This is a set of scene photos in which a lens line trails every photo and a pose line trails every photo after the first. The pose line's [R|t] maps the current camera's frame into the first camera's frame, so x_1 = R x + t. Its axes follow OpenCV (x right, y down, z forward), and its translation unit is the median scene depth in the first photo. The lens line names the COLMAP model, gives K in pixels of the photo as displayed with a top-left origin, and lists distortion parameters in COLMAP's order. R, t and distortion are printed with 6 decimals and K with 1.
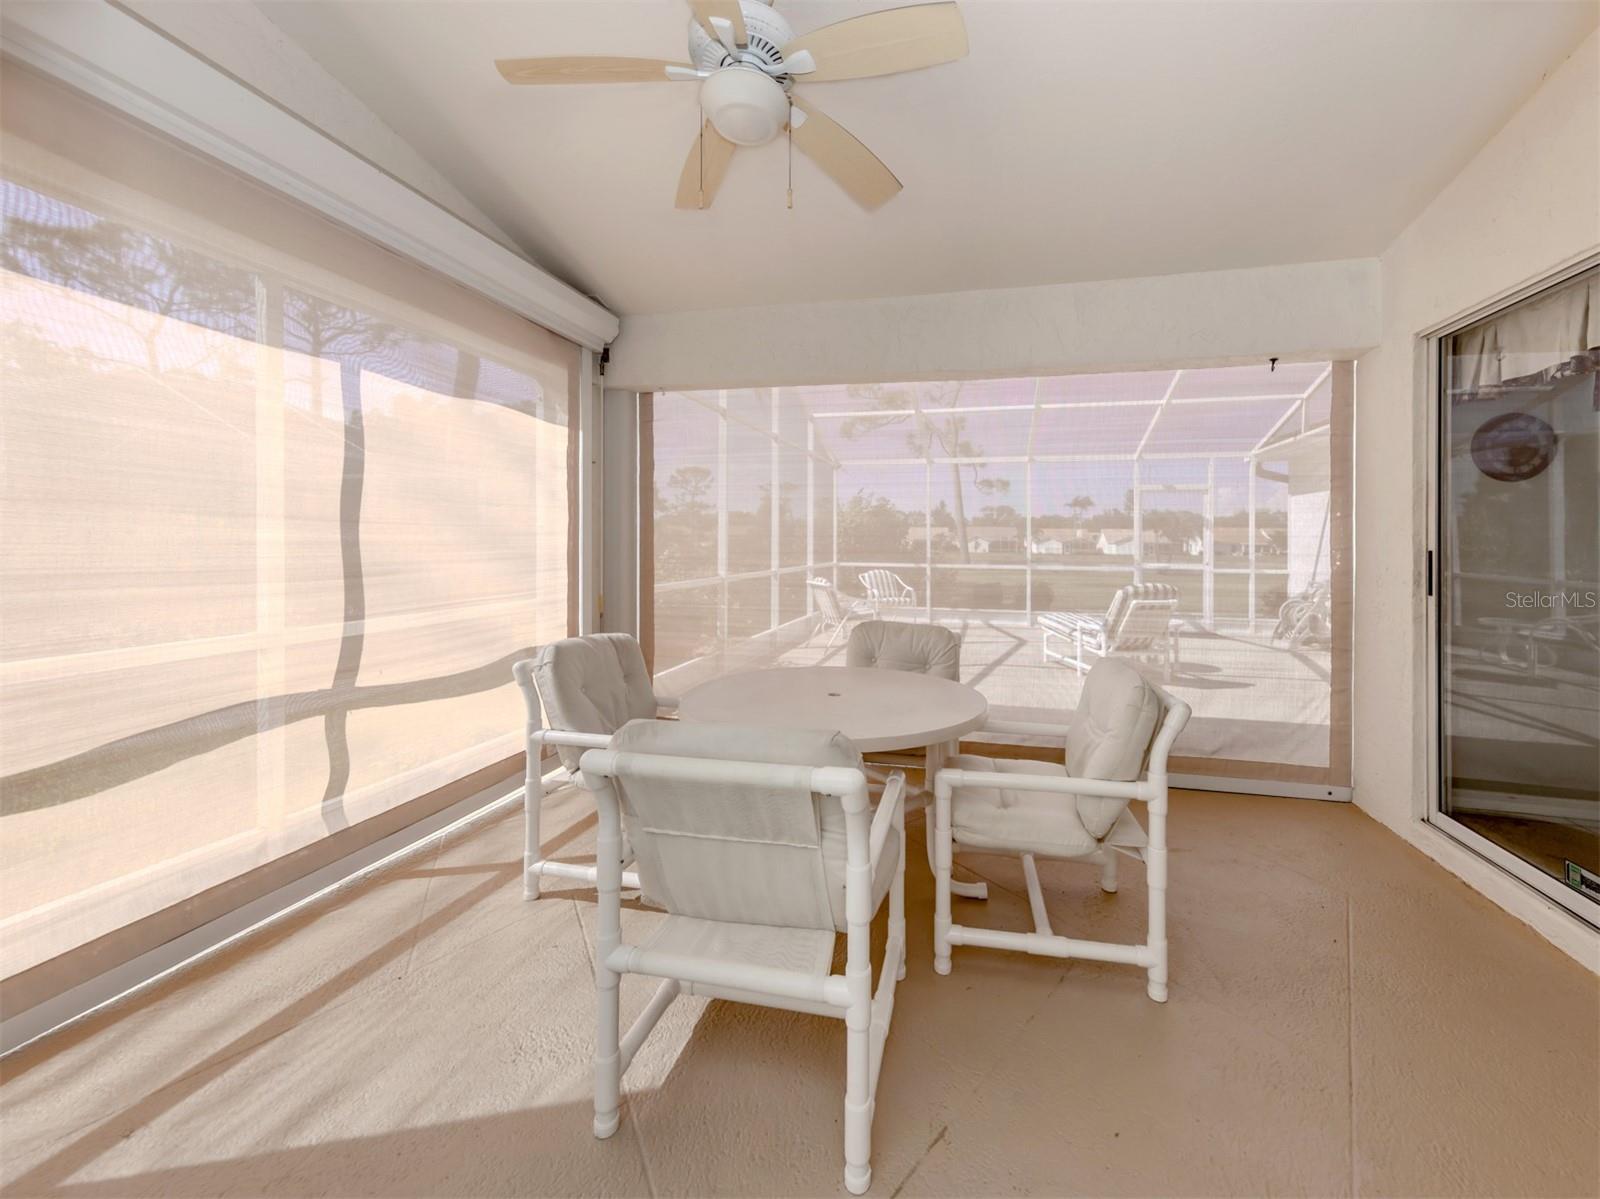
lens RADIAL K [[634.9, 0, 834.5], [0, 634.9, 529.8], [0, 0, 1]] dist [0.016419, 0.000145]
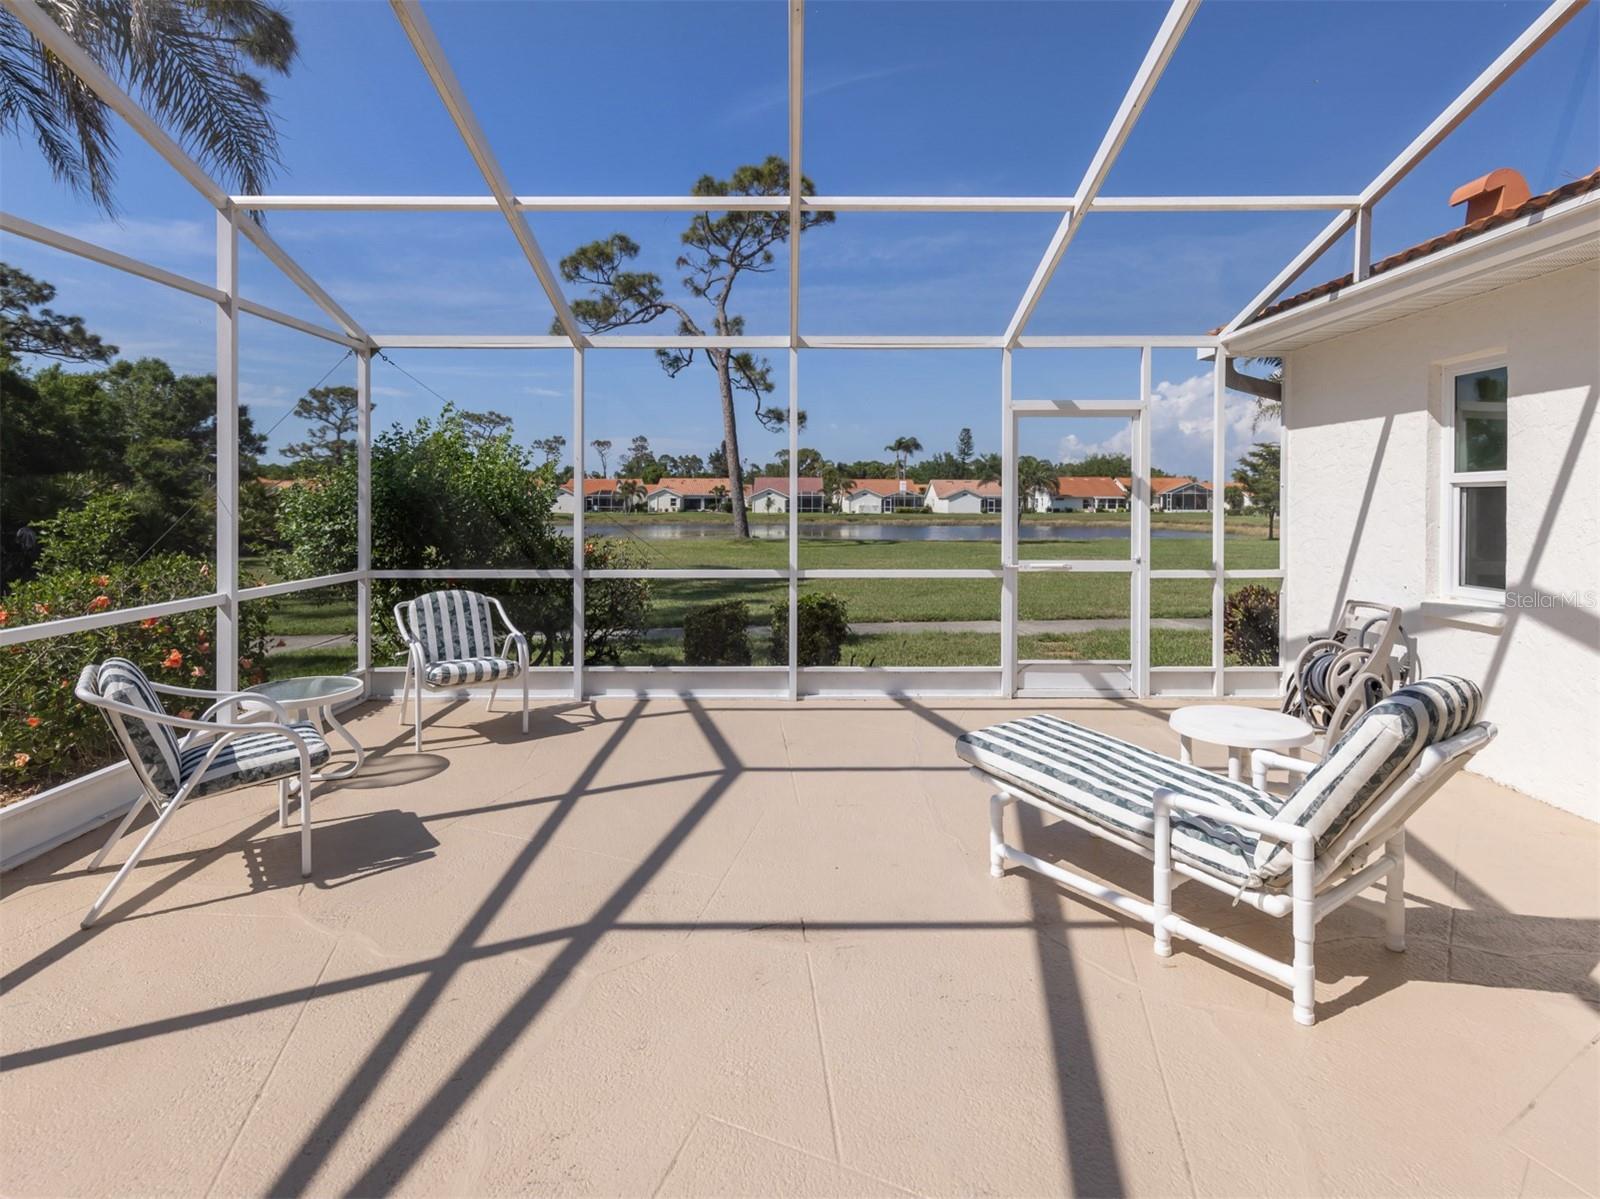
lens RADIAL K [[797.8, 0, 759.7], [0, 797.8, 493.8], [0, 0, 1]] dist [0.004283, -0.001088]
pose [[0.982449, -0.007468, 0.186380, 0.044899], [0.004162, 0.999827, 0.018121, -0.002840], [-0.186484, -0.017027, 0.982311, 0.111841]]
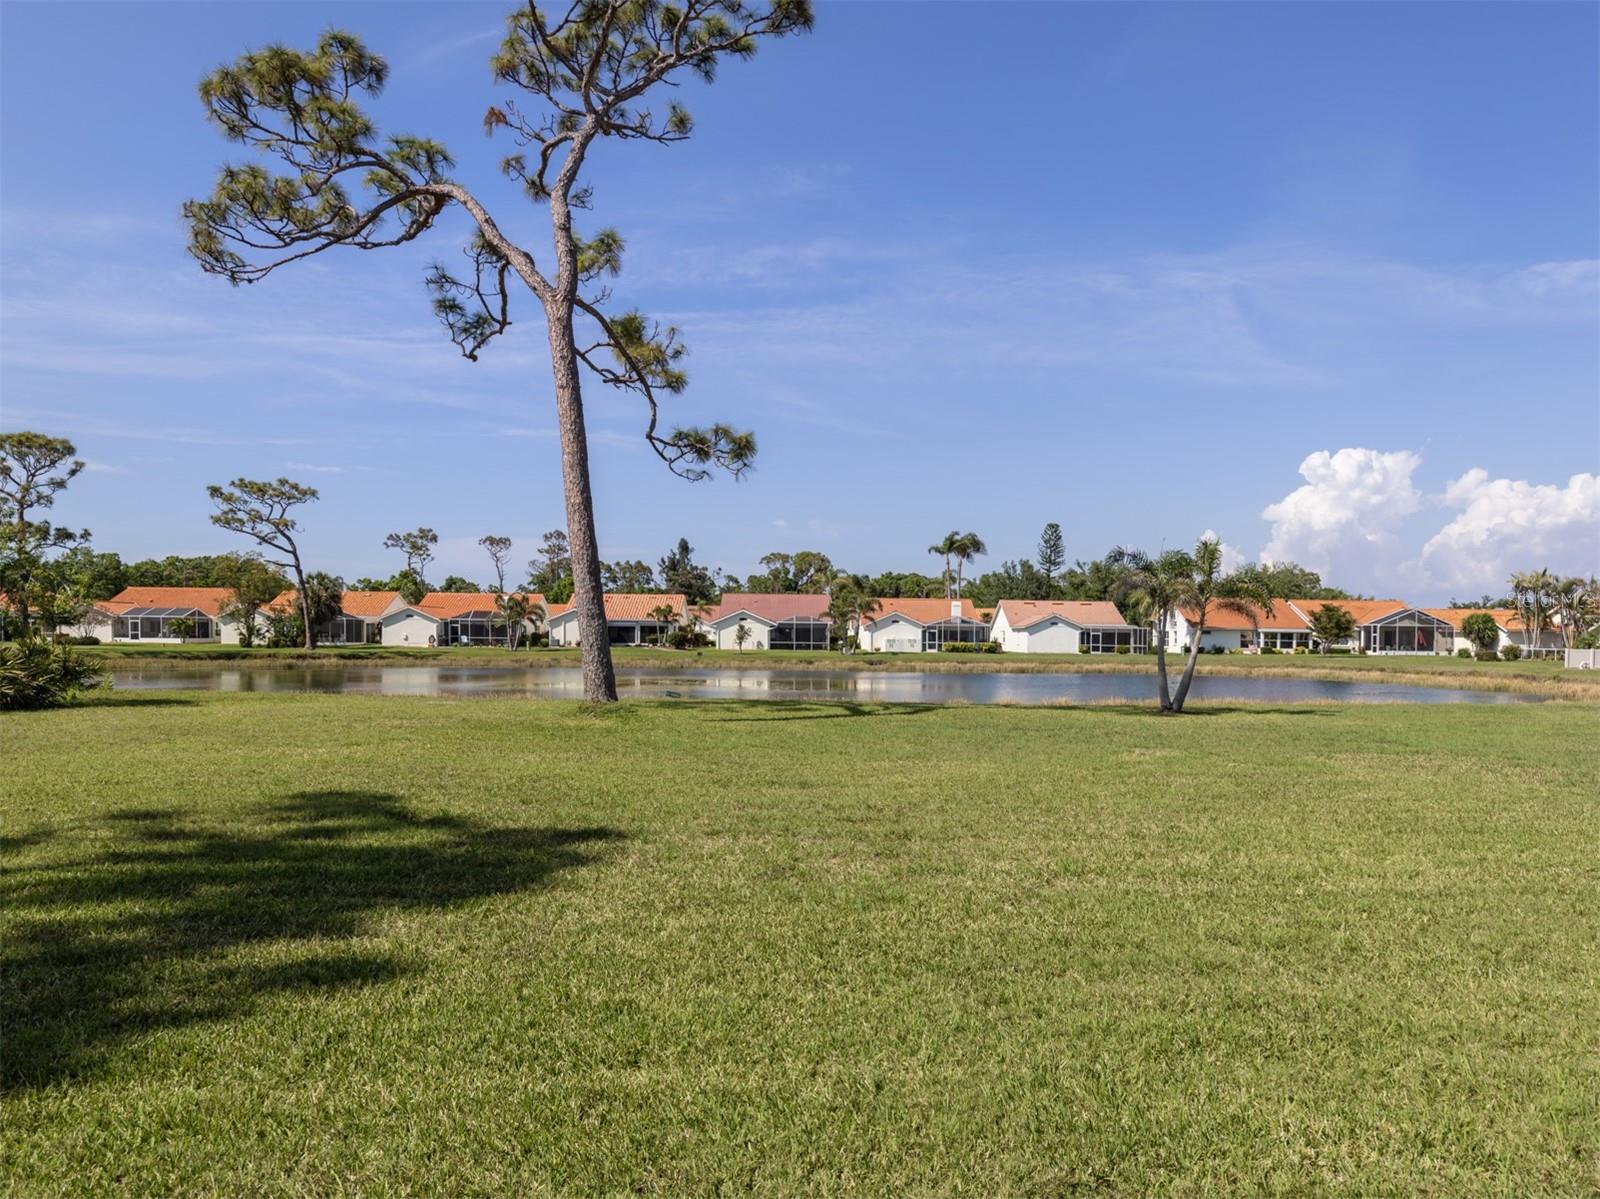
lens RADIAL K [[911.6, 0, 785.2], [0, 911.6, 602.1], [0, 0, 1]] dist [-0.000865, -0.000197]
pose [[0.983560, 0.007311, 0.180432, 0.142646], [-0.005327, 0.999920, -0.011482, 0.009445], [-0.180501, 0.010332, 0.983521, 0.371091]]
